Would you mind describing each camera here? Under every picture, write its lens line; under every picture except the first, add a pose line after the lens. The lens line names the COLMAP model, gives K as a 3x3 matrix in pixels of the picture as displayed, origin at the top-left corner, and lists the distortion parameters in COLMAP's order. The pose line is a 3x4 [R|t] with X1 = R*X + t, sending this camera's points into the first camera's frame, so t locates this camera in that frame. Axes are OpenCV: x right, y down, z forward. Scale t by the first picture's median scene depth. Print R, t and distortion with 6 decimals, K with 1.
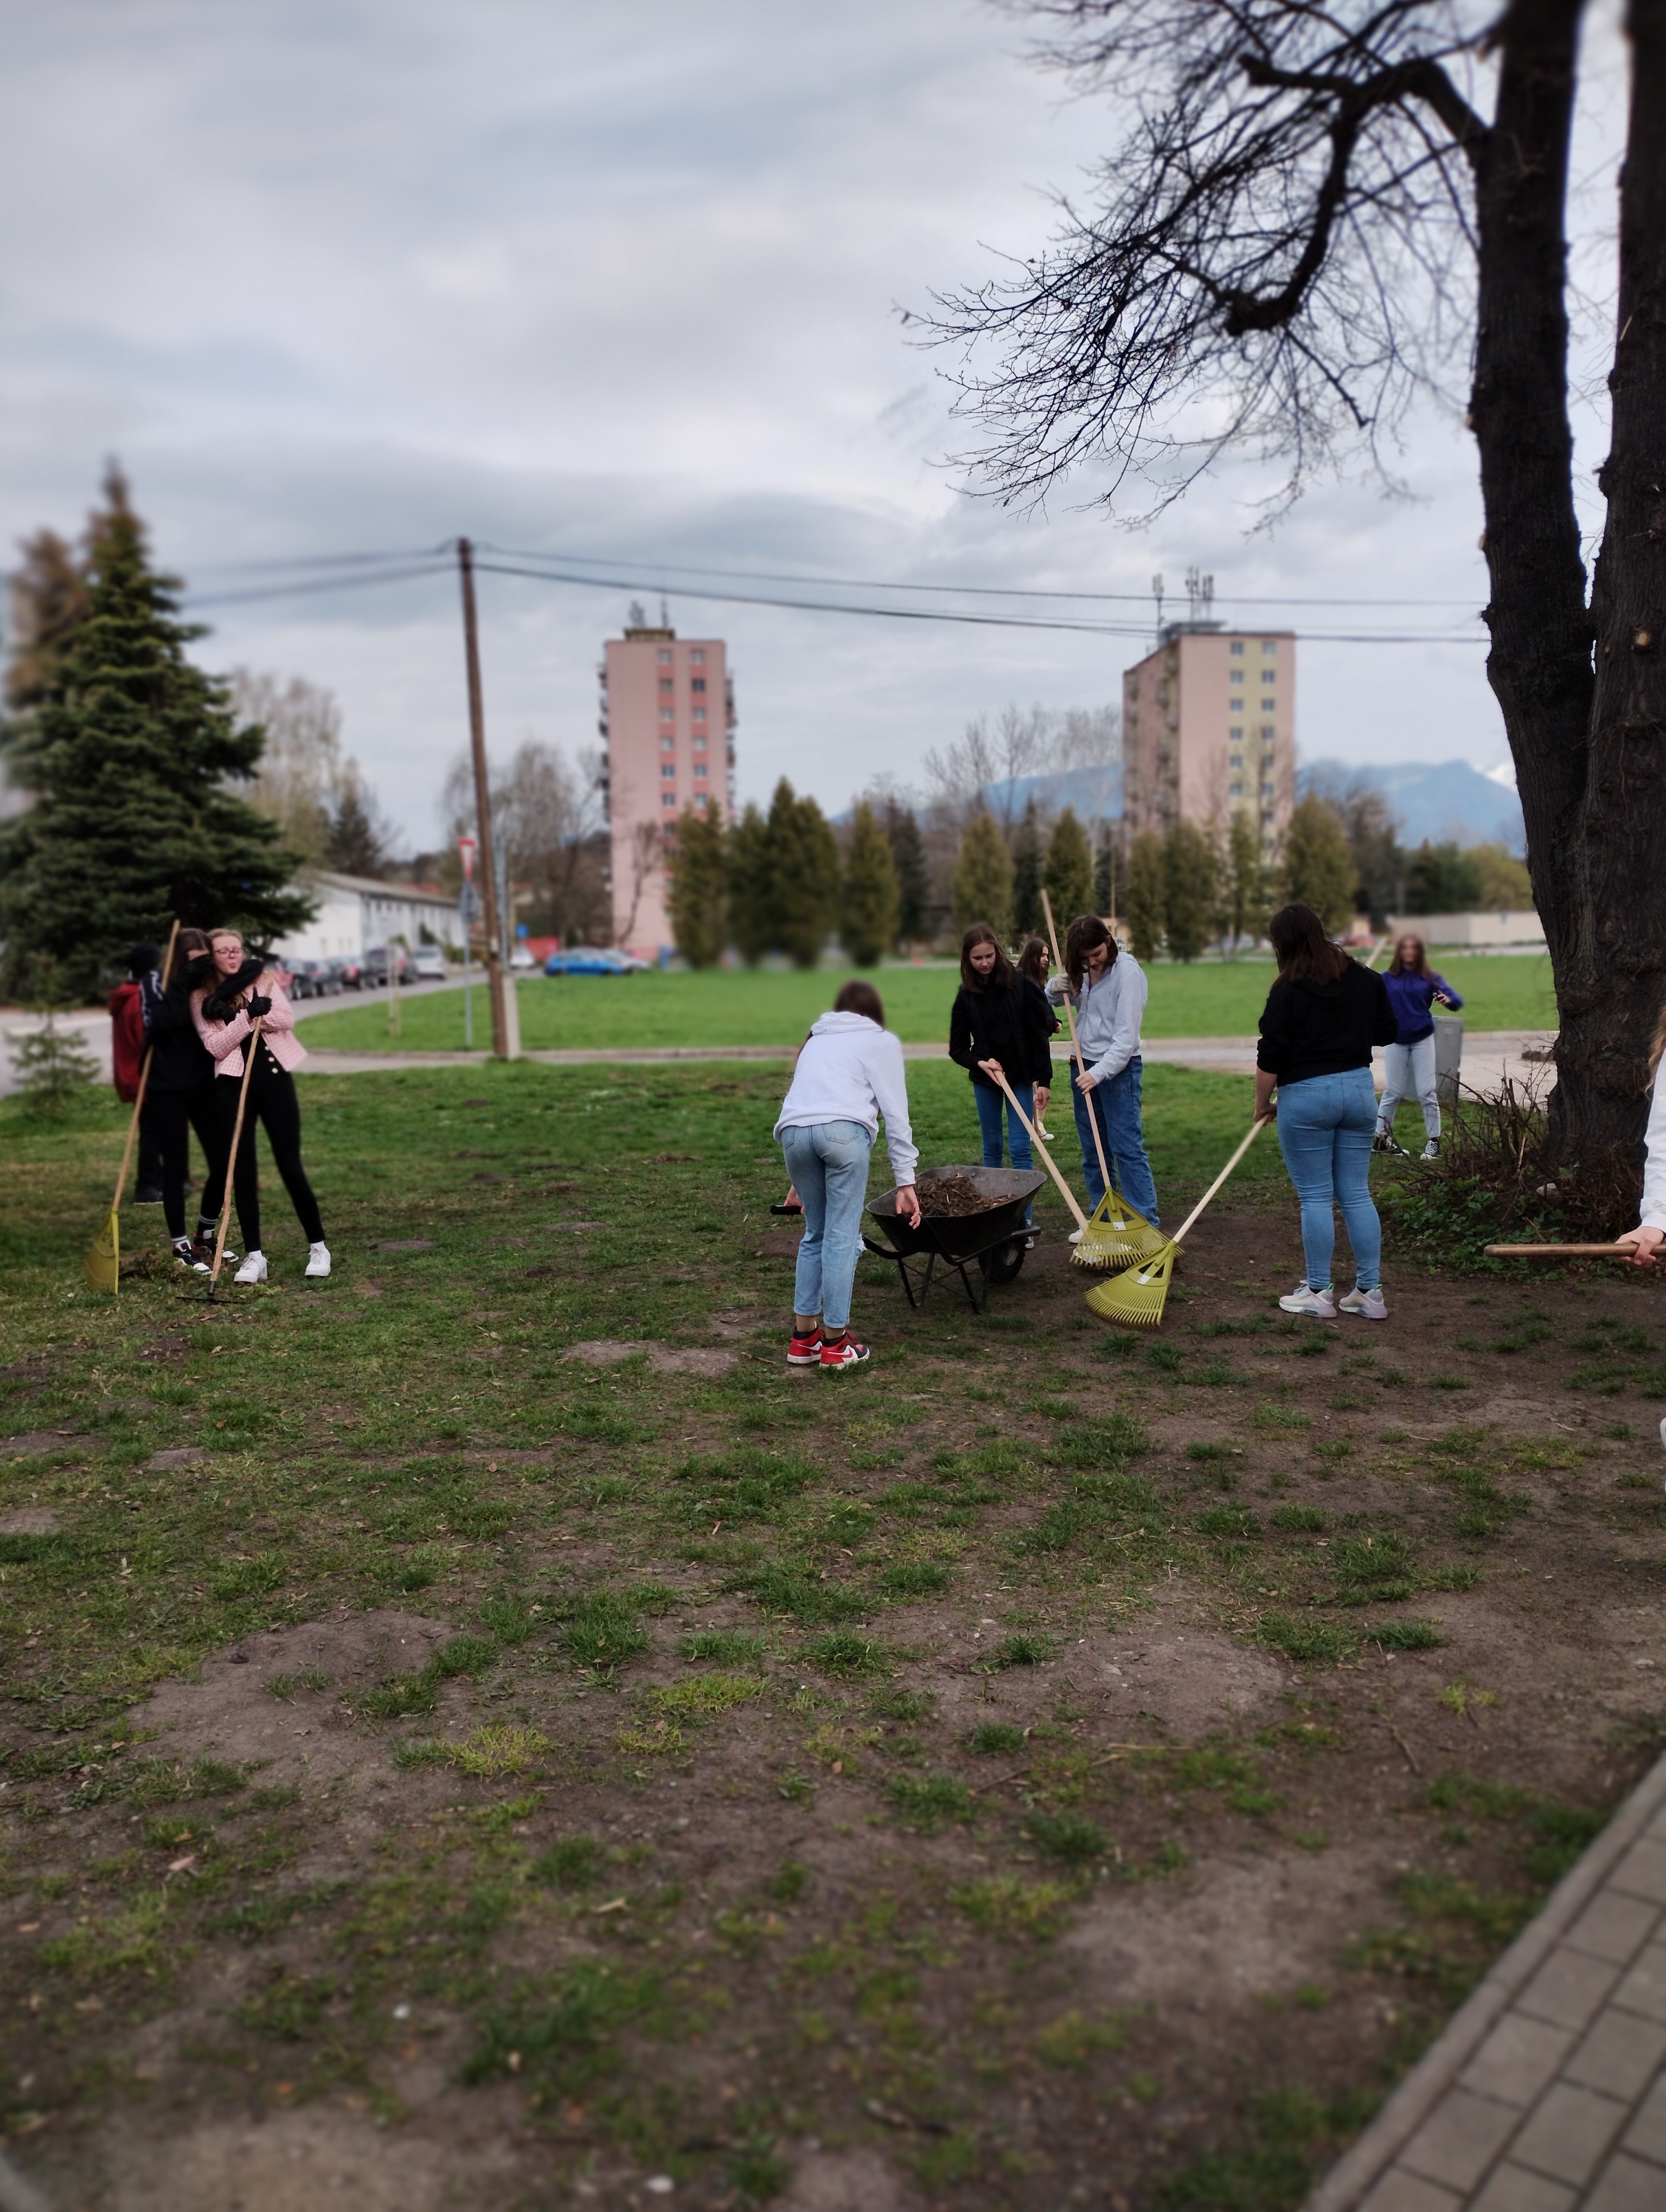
lens RADIAL K [[1799.9, 0, 831.1], [0, 1799.9, 1111.9], [0, 0, 1]] dist [0.032324, -0.006176]
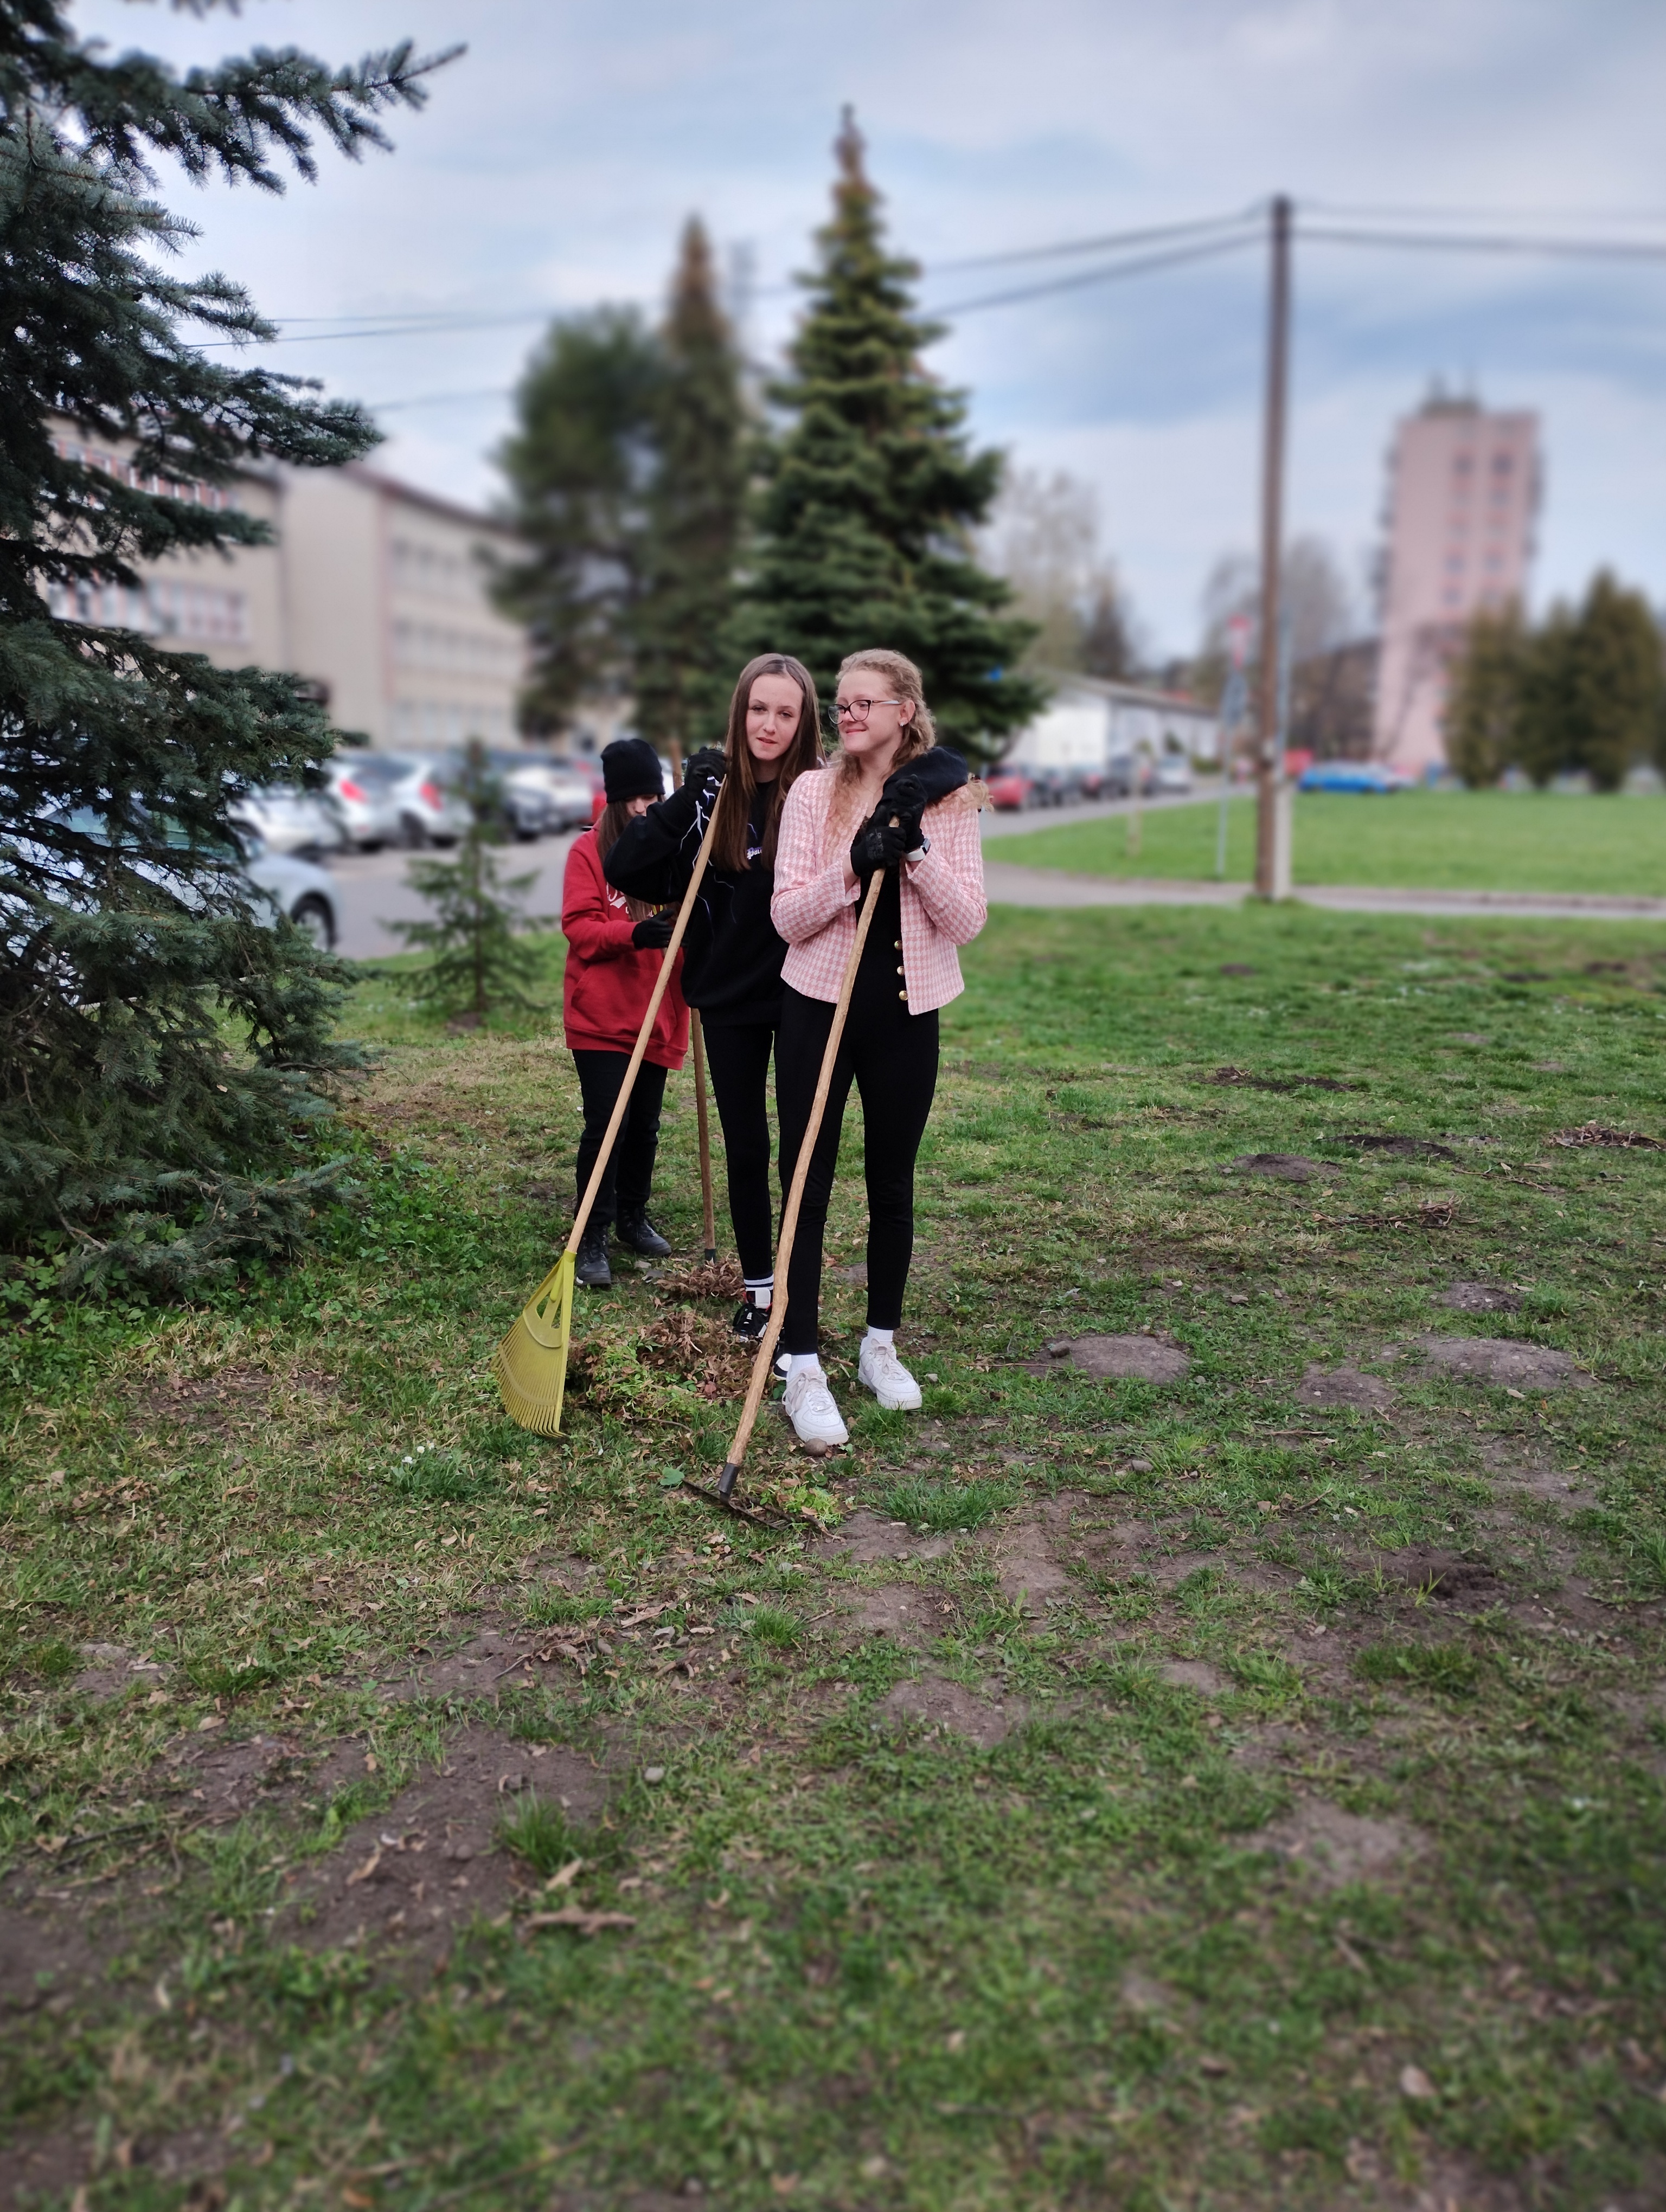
lens RADIAL K [[1799.9, 0, 828.3], [0, 1799.9, 1106.7], [0, 0, 1]] dist [0.032324, -0.006176]
pose [[0.919290, 0.102119, -0.380103, -0.054007], [-0.063963, 0.991678, 0.111728, -0.016350], [0.388350, -0.078398, 0.918171, 0.216502]]
